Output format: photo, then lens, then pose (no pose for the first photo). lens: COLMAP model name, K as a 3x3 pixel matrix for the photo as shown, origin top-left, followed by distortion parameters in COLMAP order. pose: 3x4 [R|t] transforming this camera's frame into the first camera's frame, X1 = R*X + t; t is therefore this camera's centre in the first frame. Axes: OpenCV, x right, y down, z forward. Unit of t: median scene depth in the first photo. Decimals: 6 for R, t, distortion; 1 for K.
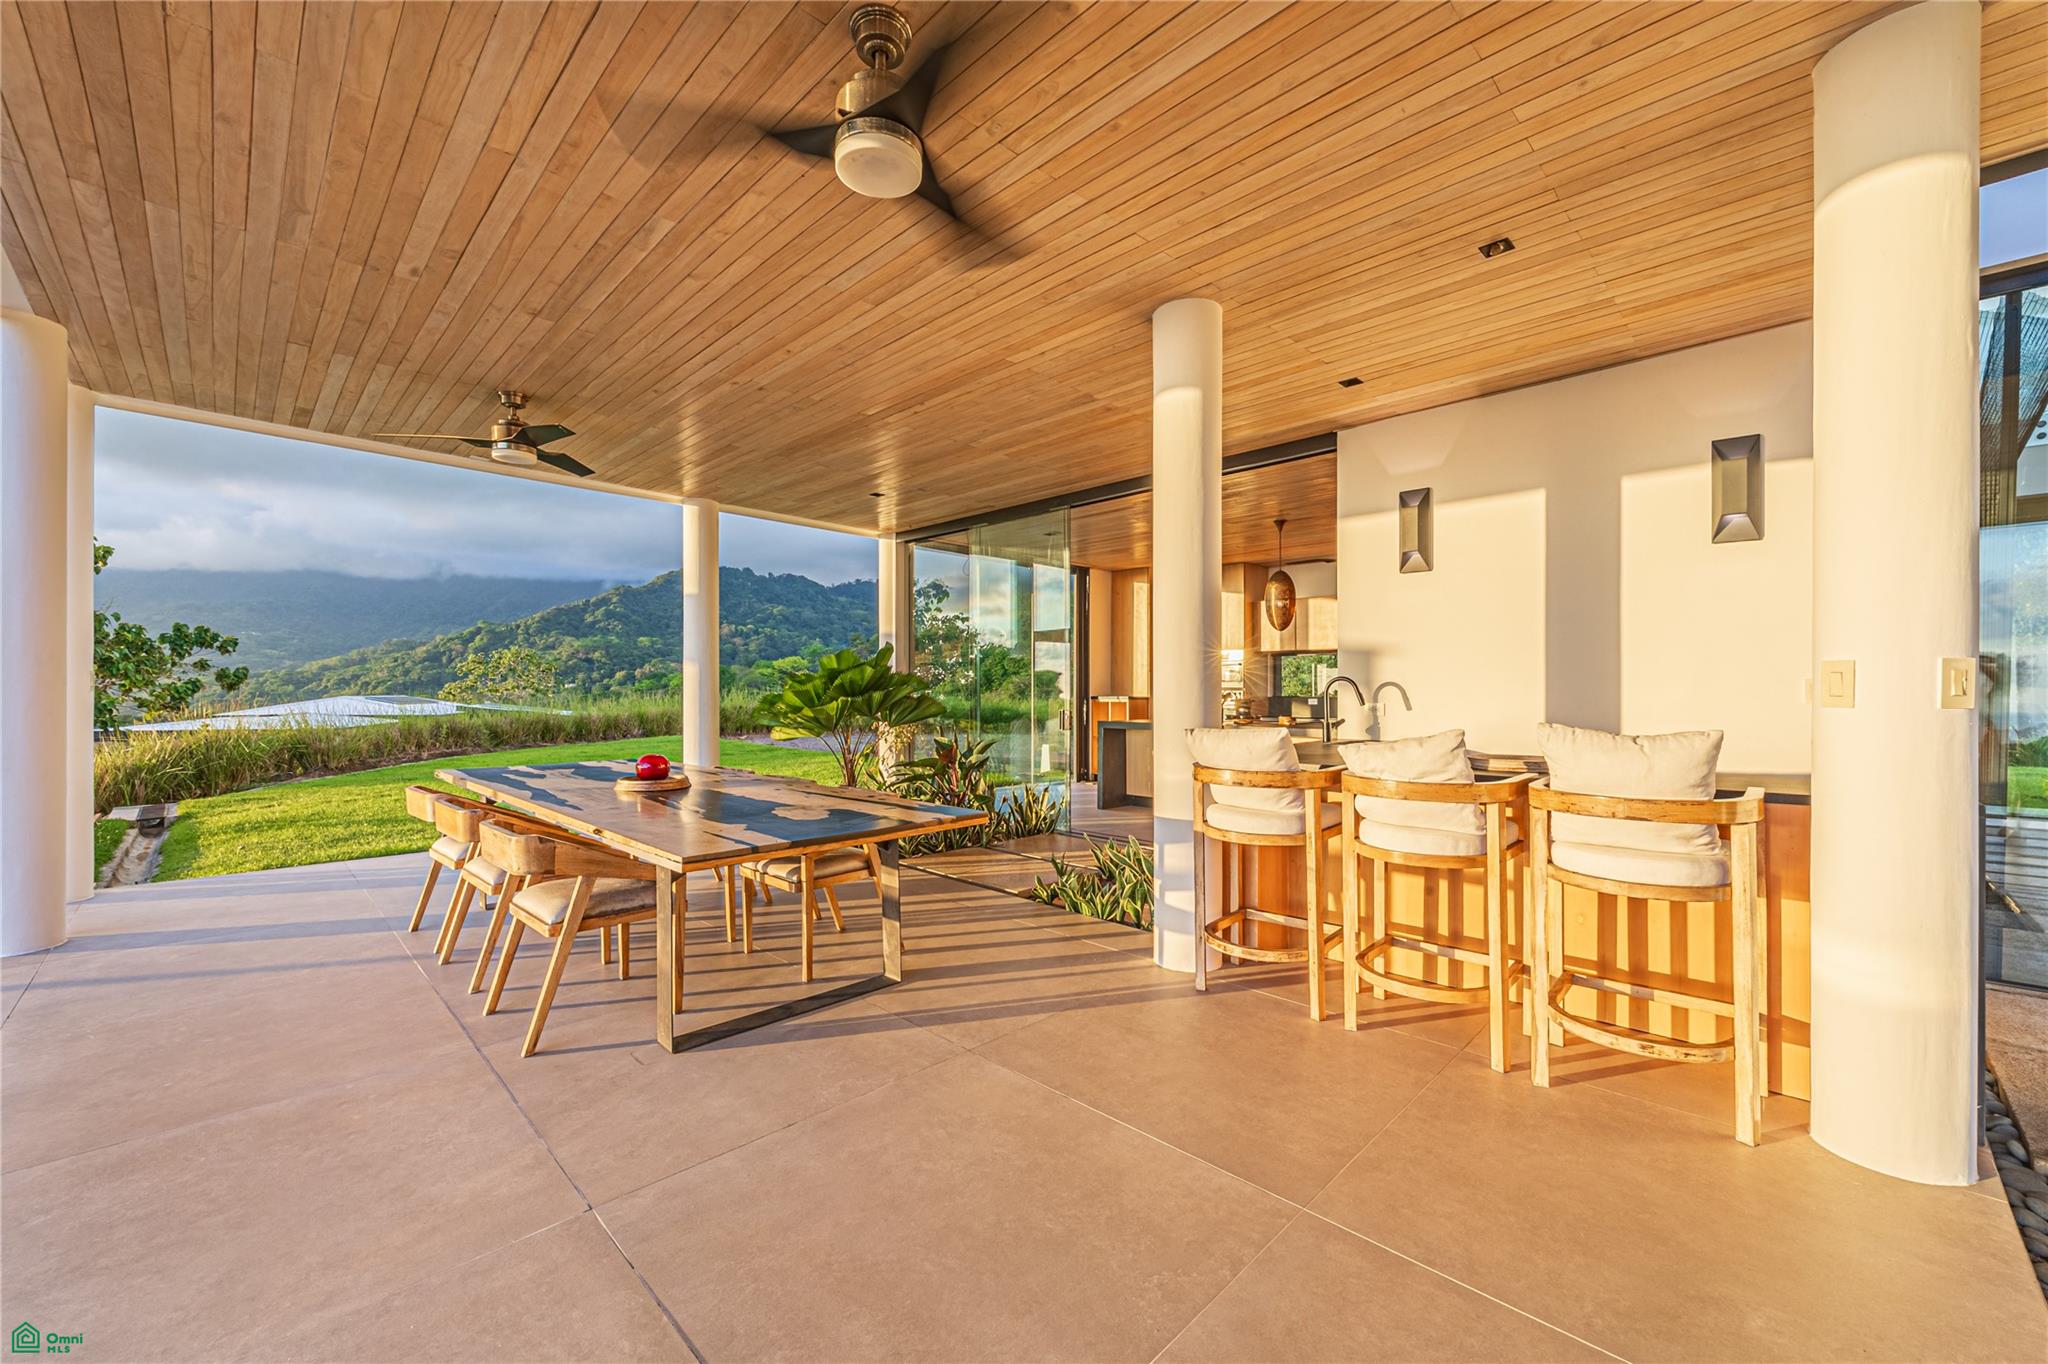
lens RADIAL K [[797.7, 0, 1014.4], [0, 797.7, 694.6], [0, 0, 1]] dist [-0.002839, -0.000159]
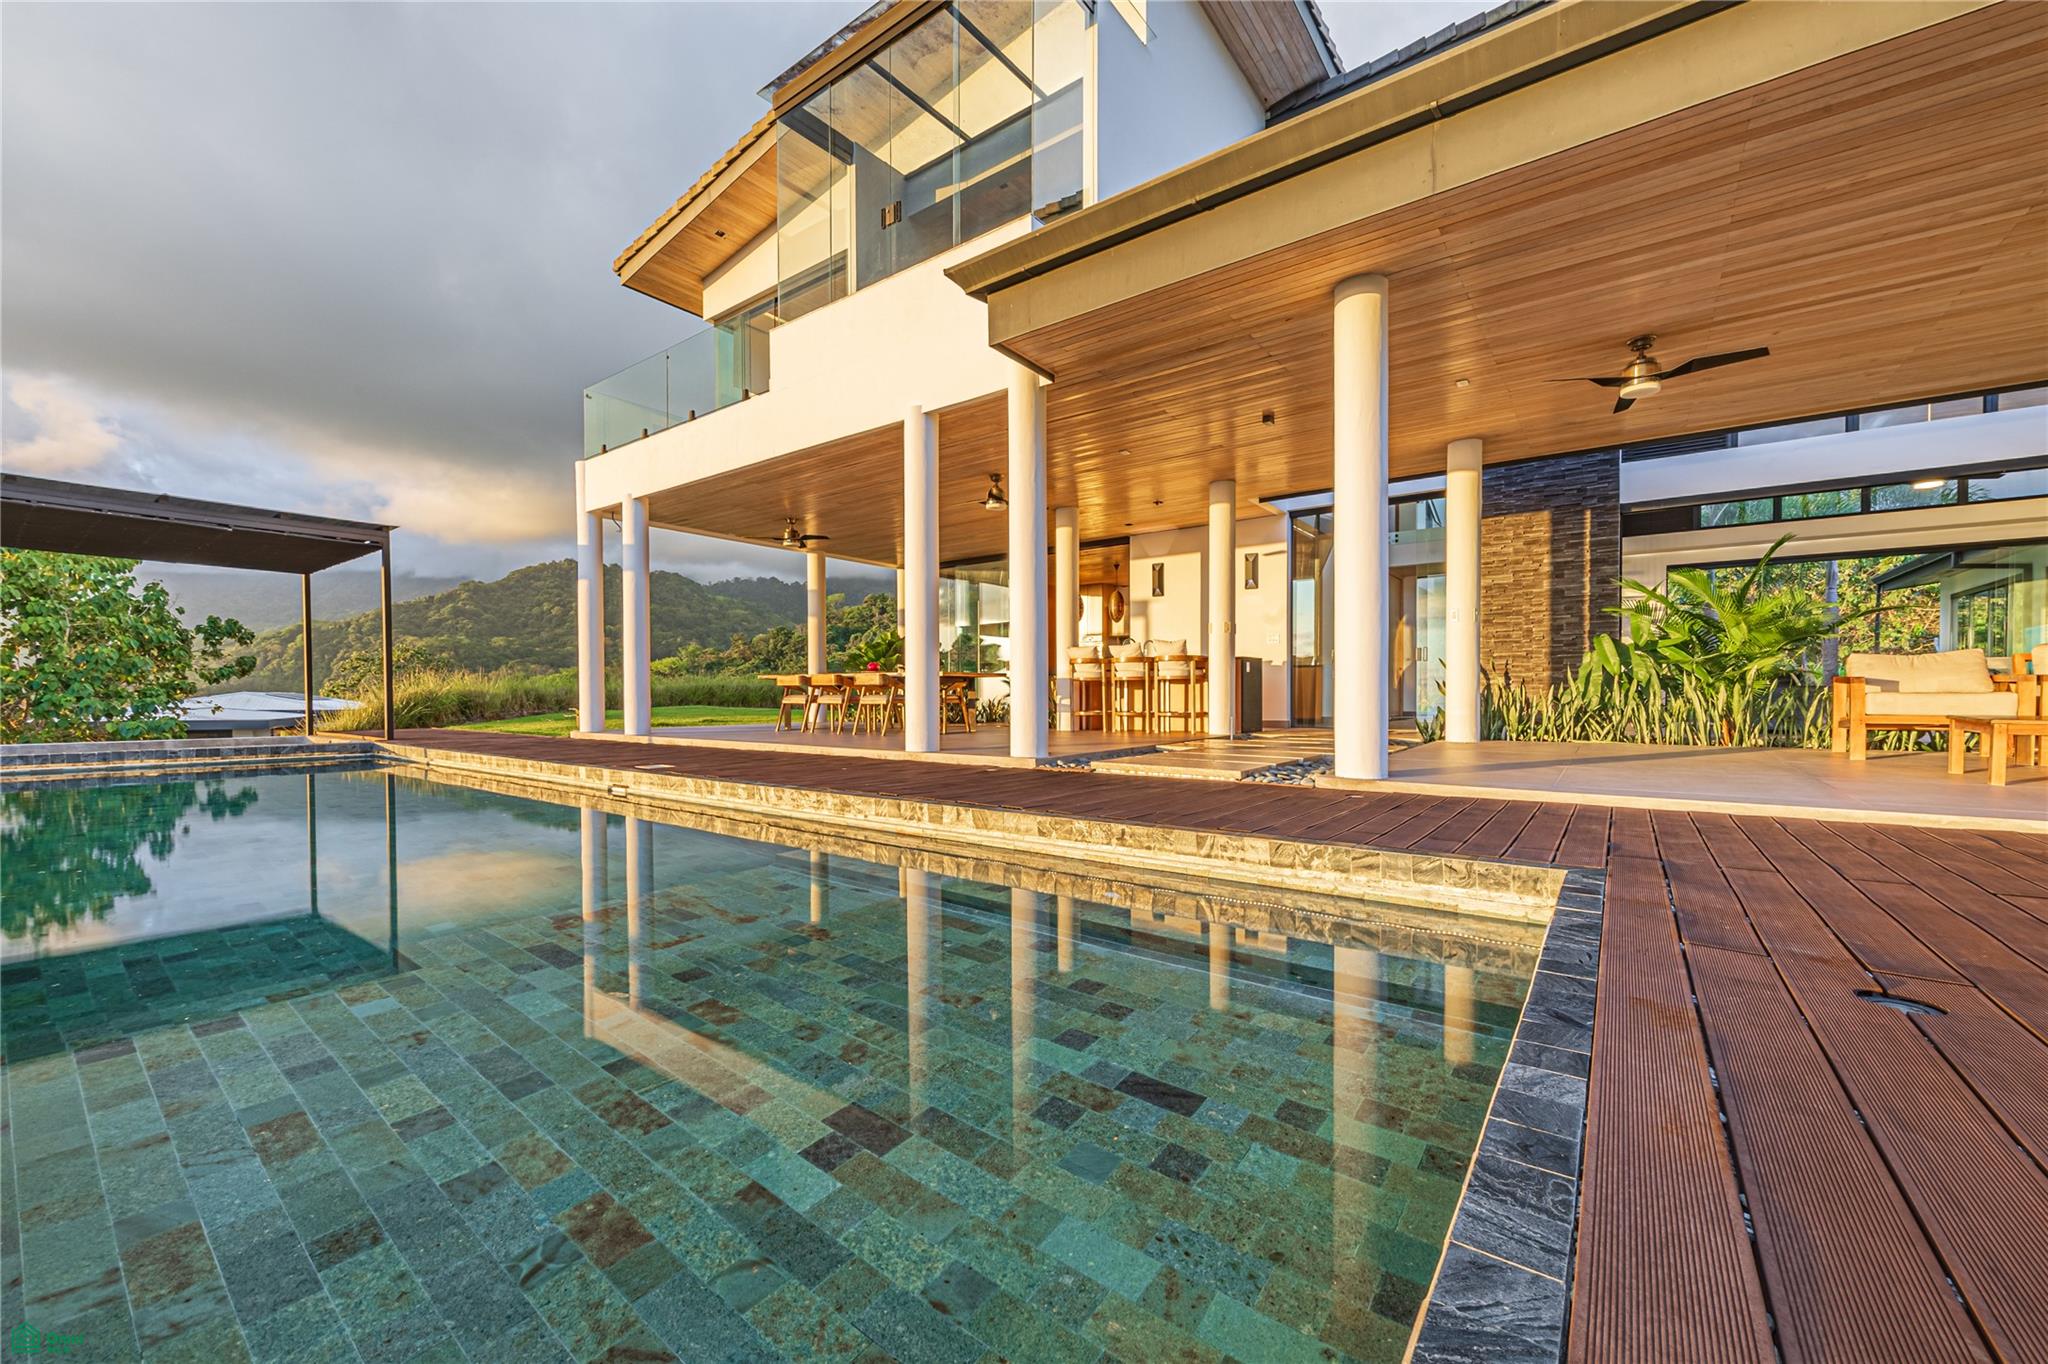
lens RADIAL K [[797.7, 0, 1014.4], [0, 797.7, 694.6], [0, 0, 1]] dist [-0.002839, -0.000159]
pose [[0.990028, -0.006520, 0.140717, -0.266453], [0.006758, 0.999976, -0.001213, 0.138447], [-0.140705, 0.002152, 0.990049, -1.276024]]
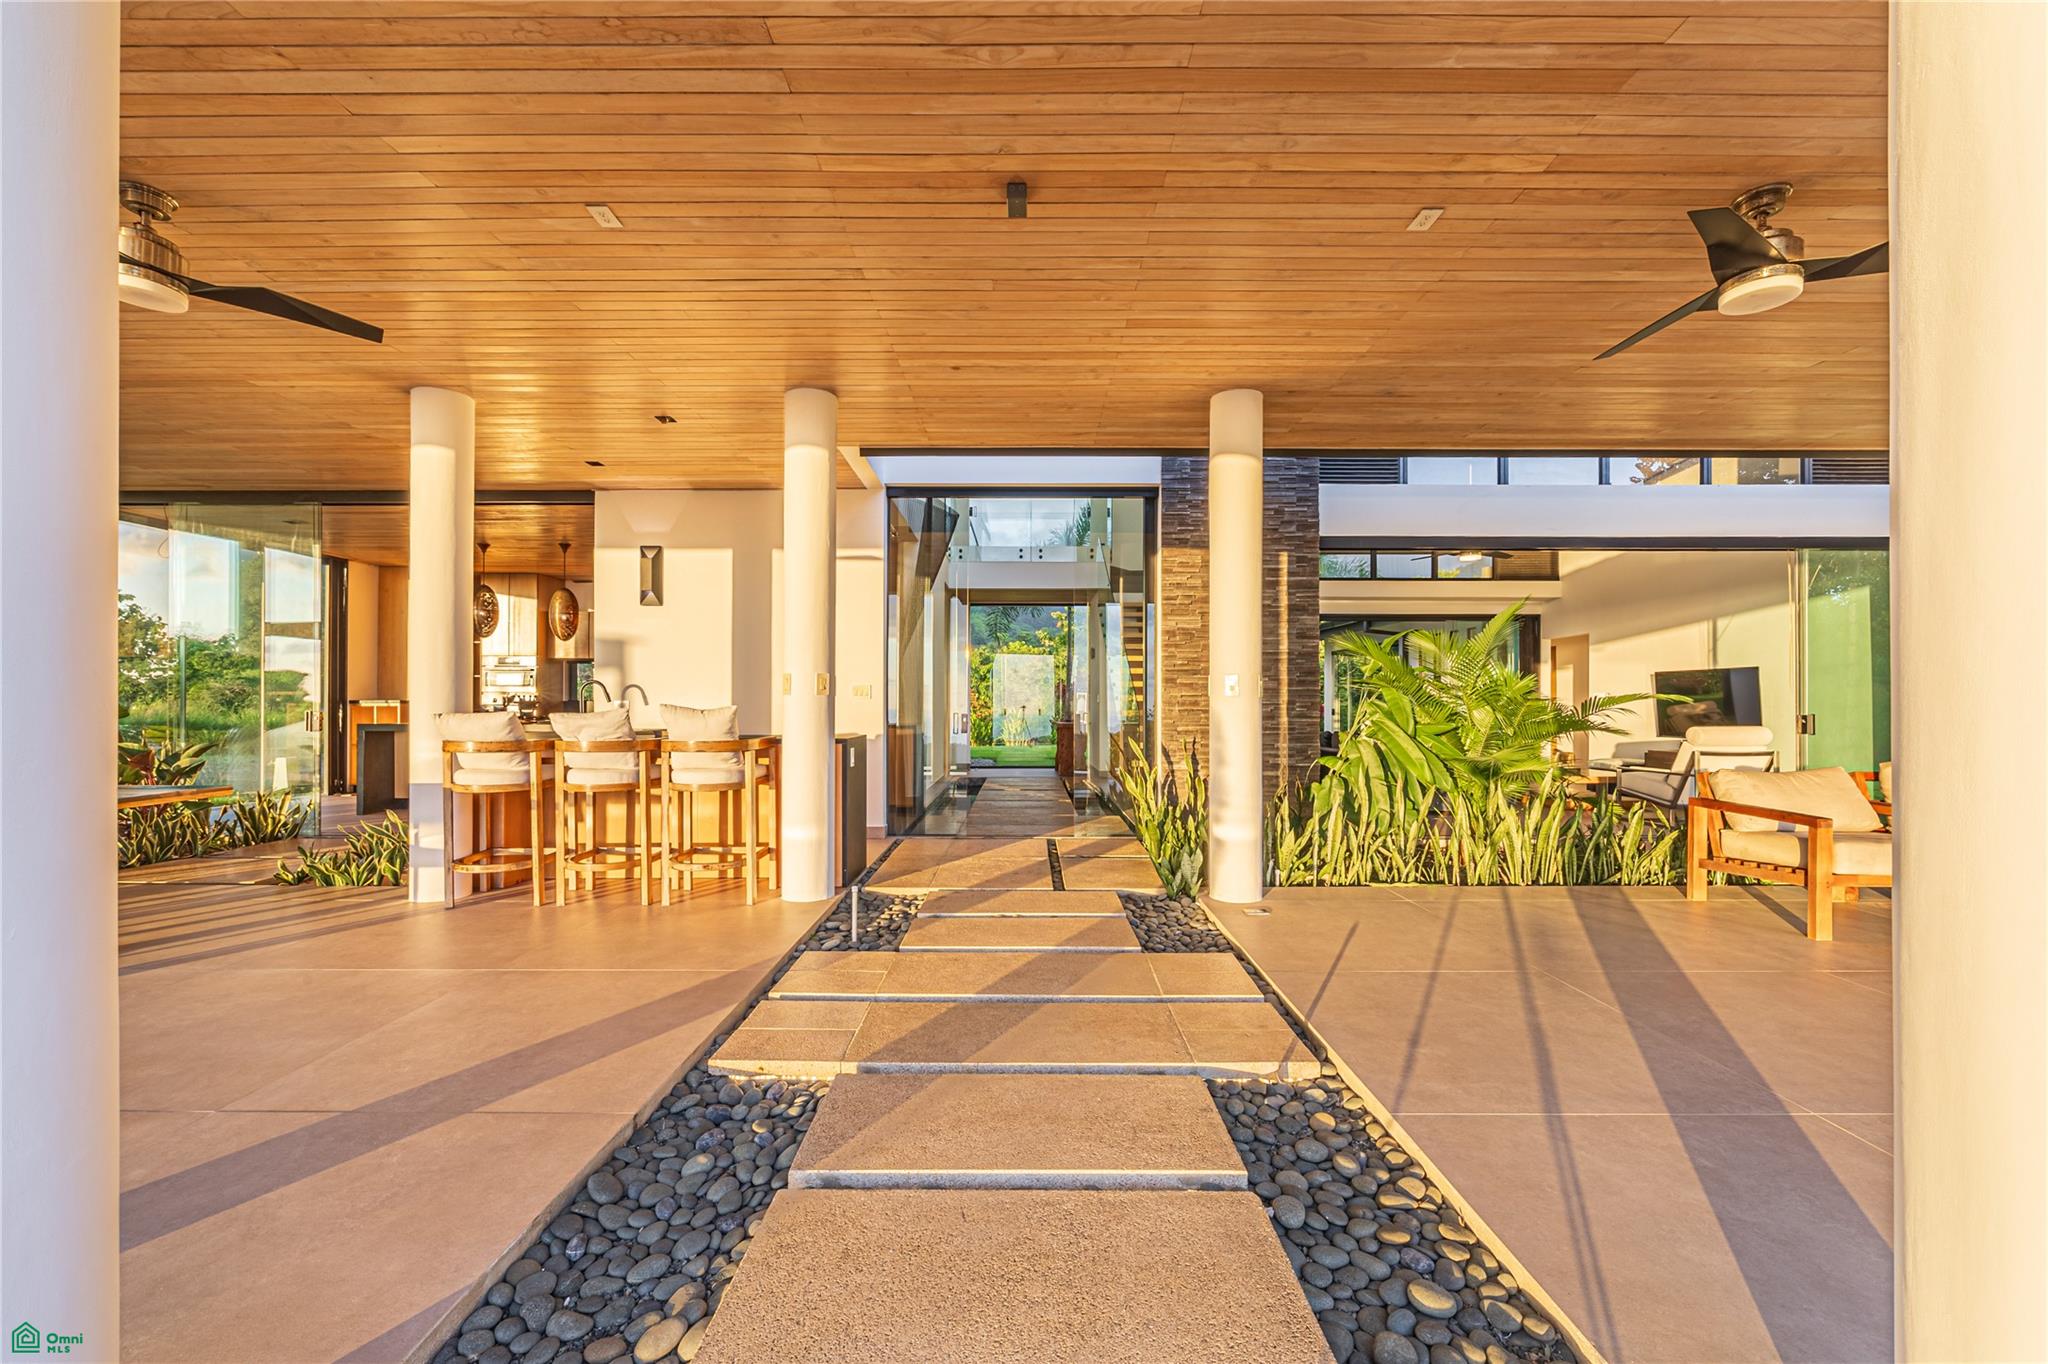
lens RADIAL K [[797.7, 0, 1014.4], [0, 797.7, 694.6], [0, 0, 1]] dist [-0.002839, -0.000159]
pose [[0.704093, 0.005272, 0.710088, -0.031780], [0.003023, 0.999941, -0.010421, 0.015551], [-0.710101, 0.009484, 0.704036, -0.383527]]
